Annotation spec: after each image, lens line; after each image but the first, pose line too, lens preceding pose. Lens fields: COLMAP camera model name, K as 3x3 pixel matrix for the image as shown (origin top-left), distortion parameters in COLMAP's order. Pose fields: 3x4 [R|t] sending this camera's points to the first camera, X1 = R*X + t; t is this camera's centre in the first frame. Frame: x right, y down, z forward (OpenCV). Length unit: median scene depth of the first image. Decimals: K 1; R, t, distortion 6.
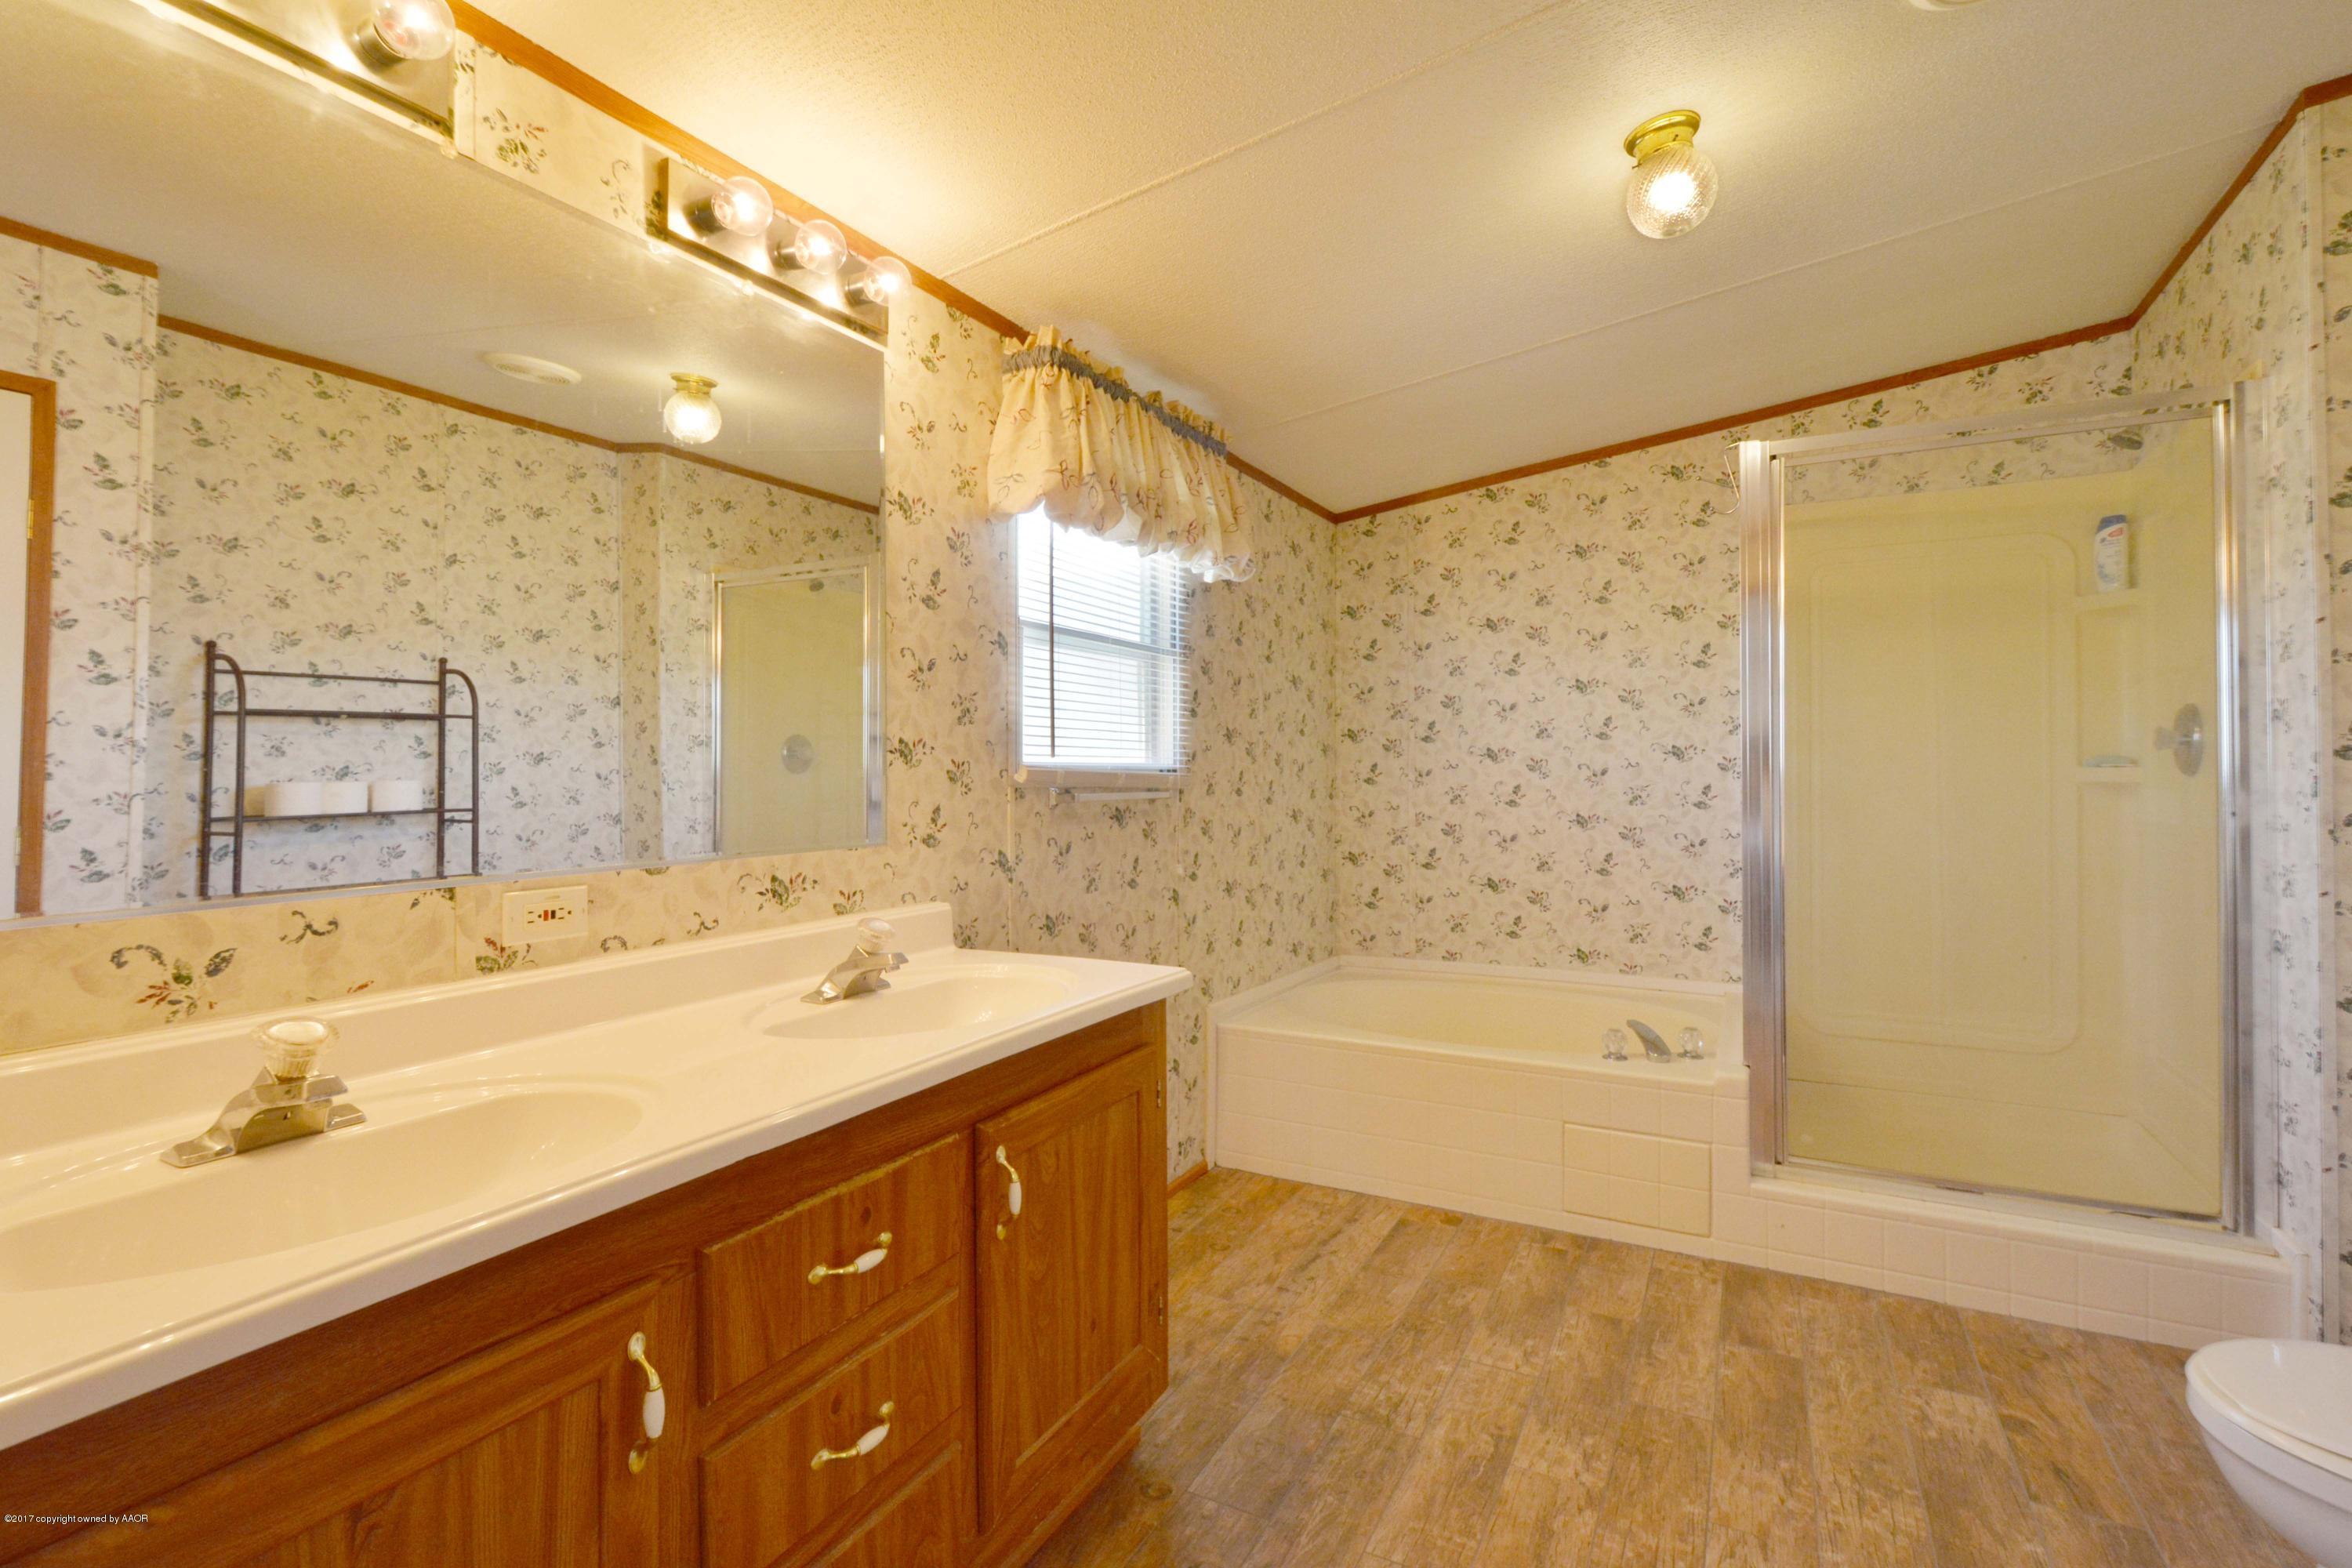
lens RADIAL K [[1054.3, 0, 1183.0], [0, 1054.3, 771.3], [0, 0, 1]] dist [-0.003006, -0.001588]
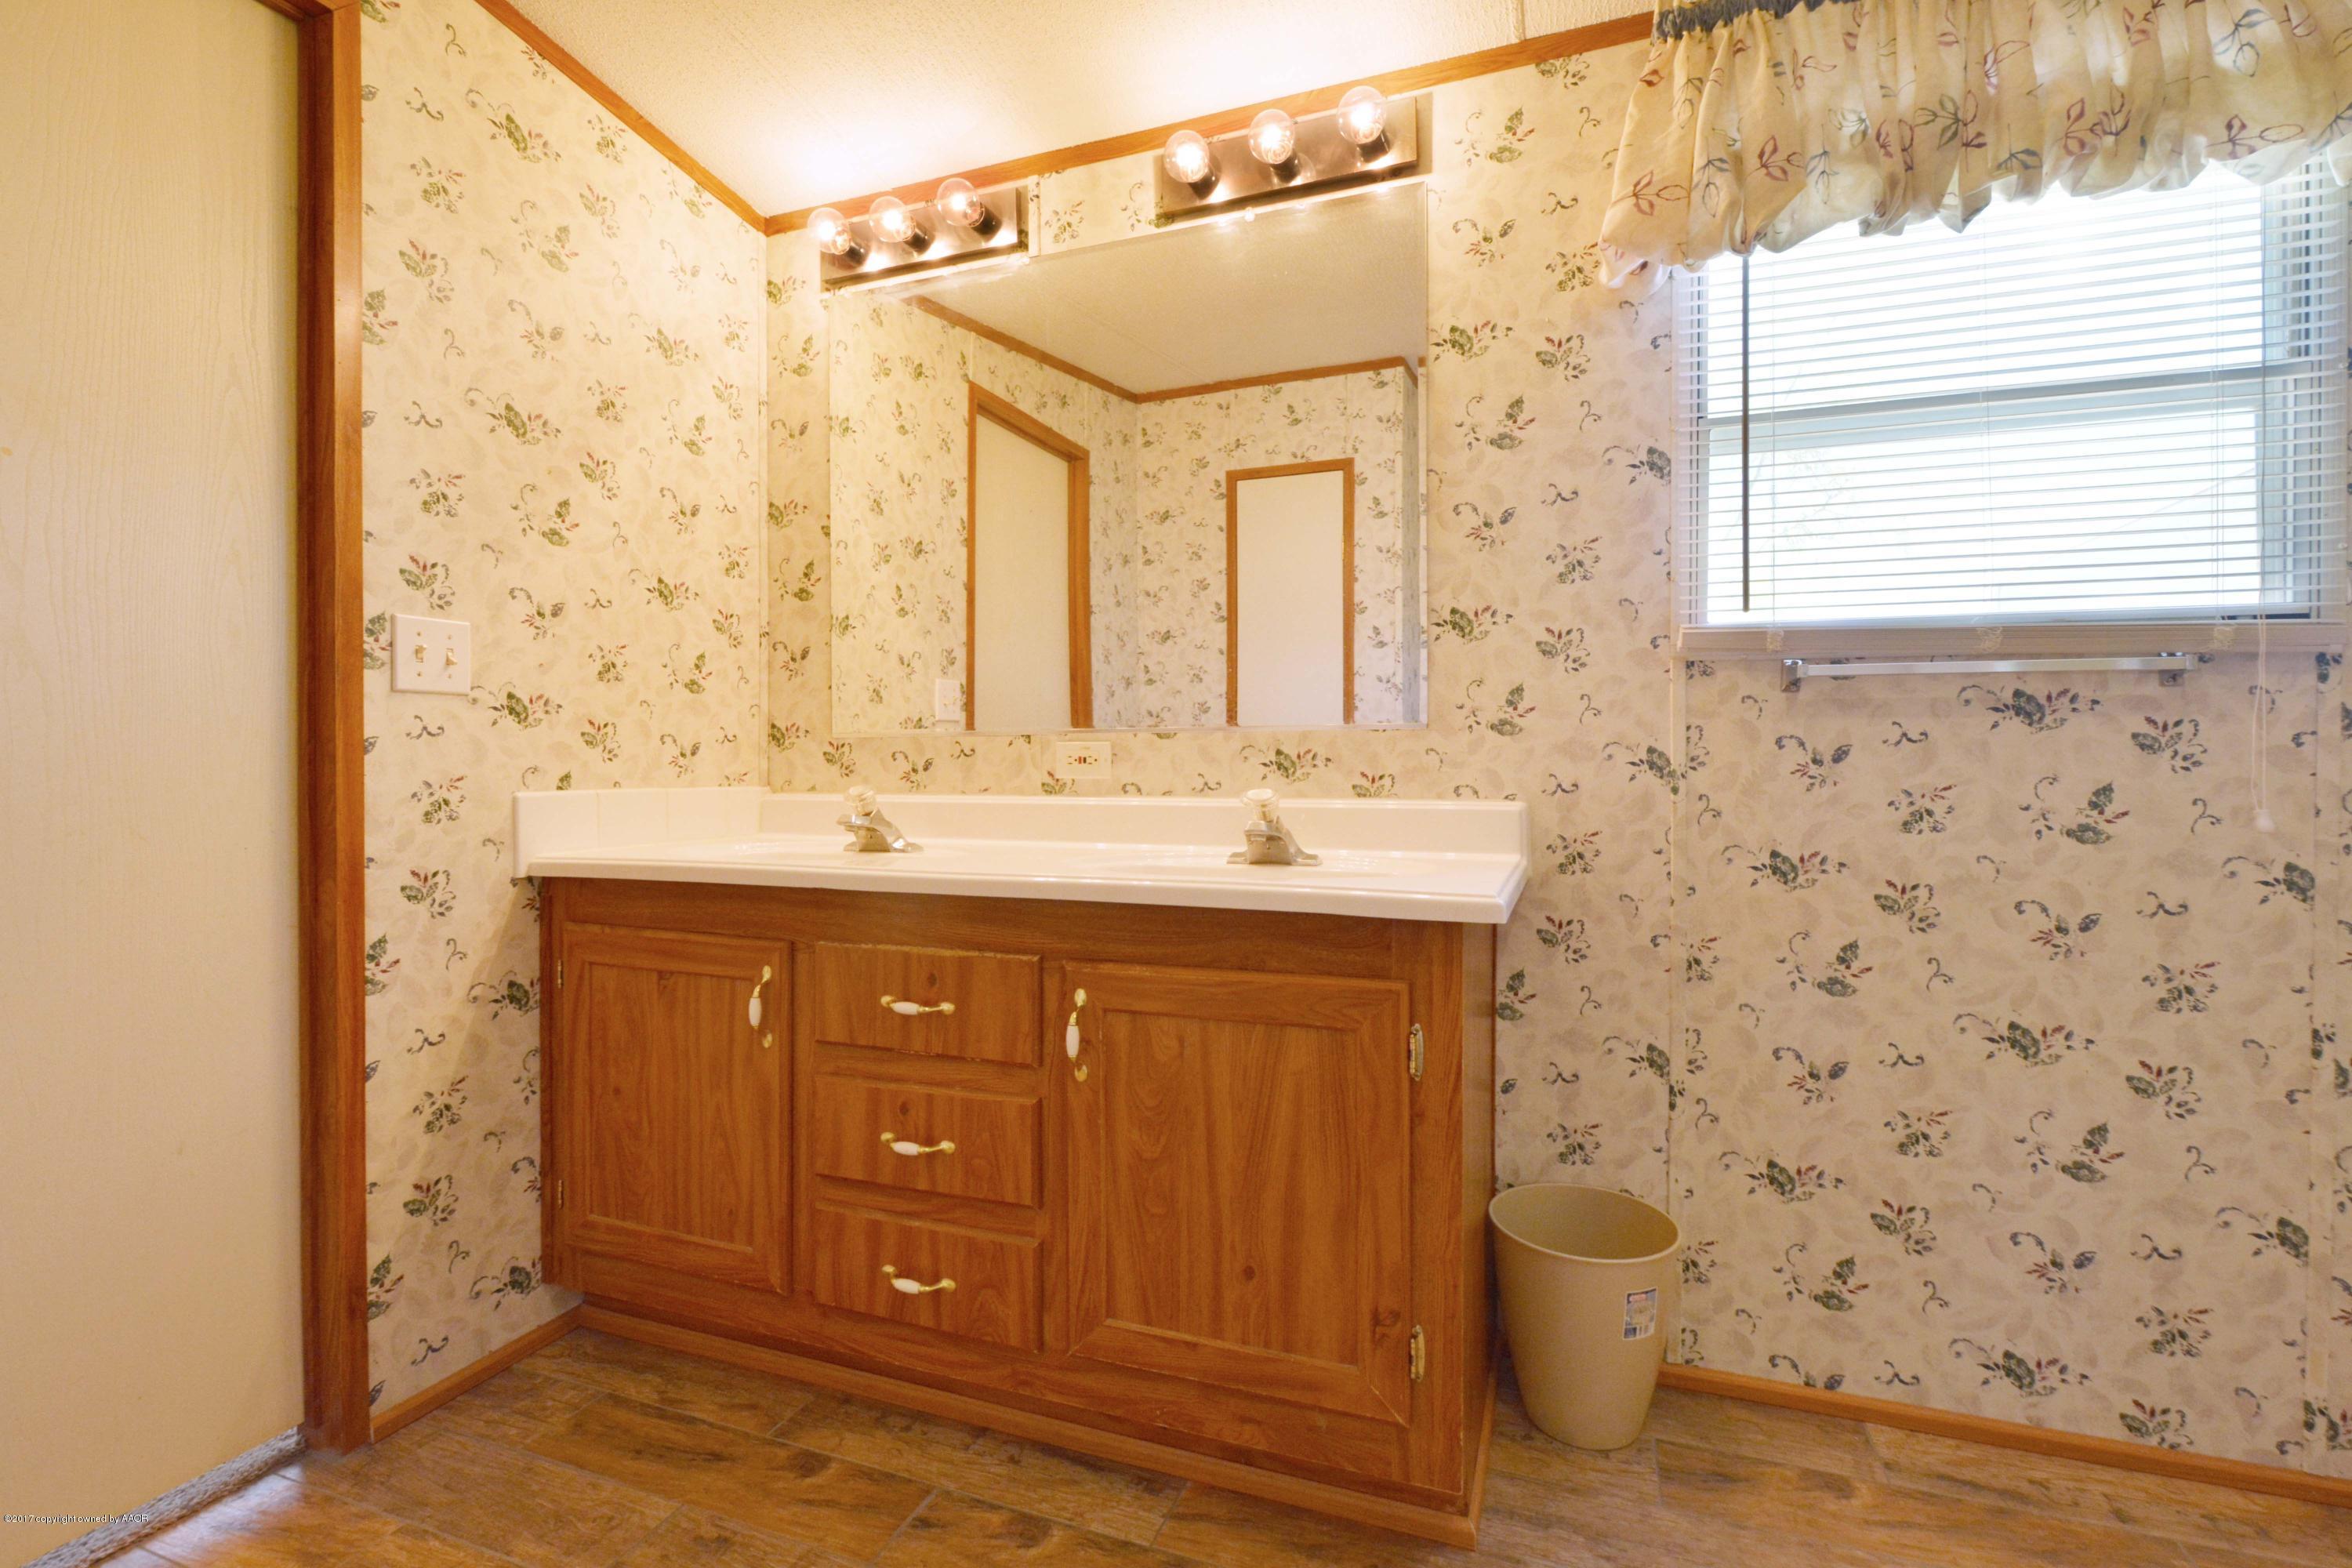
lens RADIAL K [[1054.3, 0, 1191.9], [0, 1054.3, 767.0], [0, 0, 1]] dist [-0.003006, -0.001588]
pose [[0.142621, 0.012721, -0.989696, 0.513596], [0.002838, 0.999908, 0.013261, 0.079490], [0.989773, -0.004700, 0.142572, 0.588455]]
